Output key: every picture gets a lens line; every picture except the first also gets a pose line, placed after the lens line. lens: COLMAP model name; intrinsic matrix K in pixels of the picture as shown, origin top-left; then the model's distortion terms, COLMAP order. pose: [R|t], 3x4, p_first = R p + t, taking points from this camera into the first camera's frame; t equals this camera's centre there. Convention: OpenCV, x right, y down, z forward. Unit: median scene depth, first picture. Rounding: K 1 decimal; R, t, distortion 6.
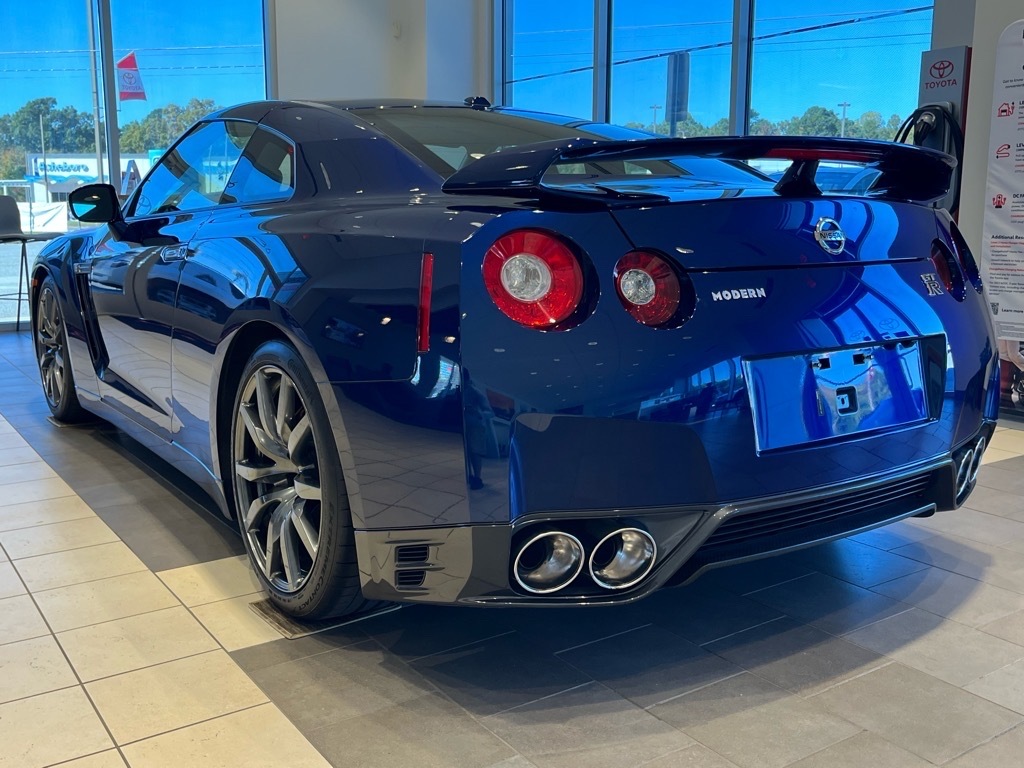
lens RADIAL K [[1004.8, 0, 508.5], [0, 1004.8, 385.1], [0, 0, 1]] dist [0.020958, 0.000000]
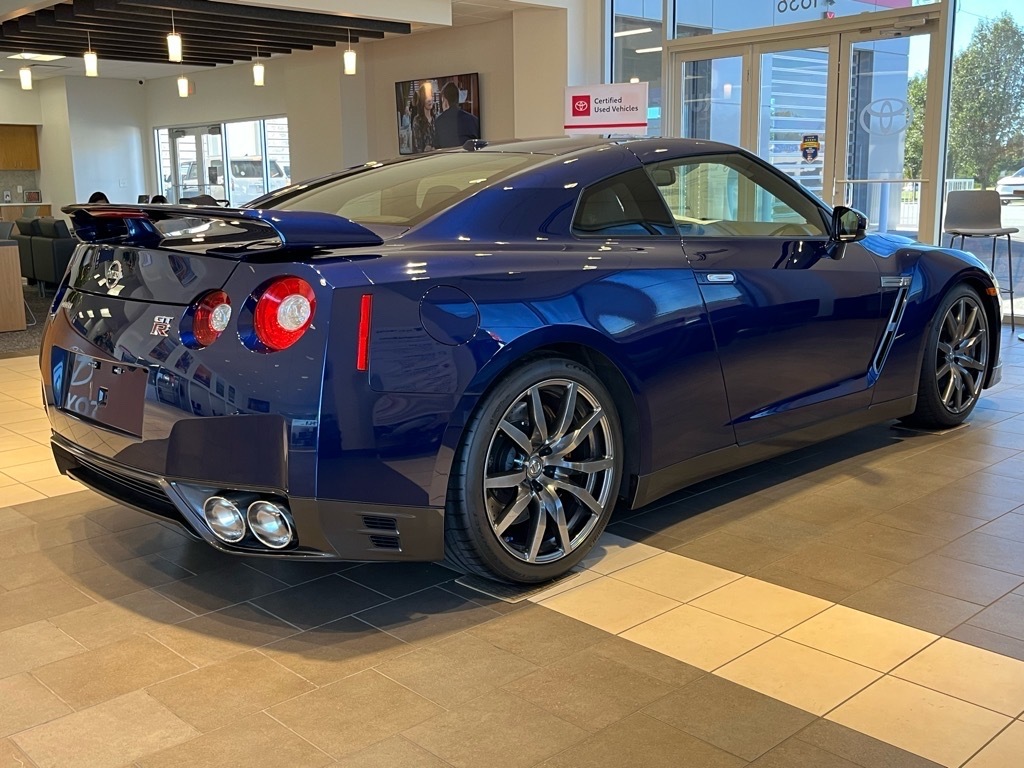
lens RADIAL K [[1063.5, 0, 511.2], [0, 1063.5, 380.9], [0, 0, 1]] dist [0.041930, 0.000000]
pose [[0.155396, 0.184071, -0.970551, 1.892266], [-0.151056, 0.975360, 0.160797, -0.334784], [0.976235, 0.121621, 0.179372, 1.328543]]
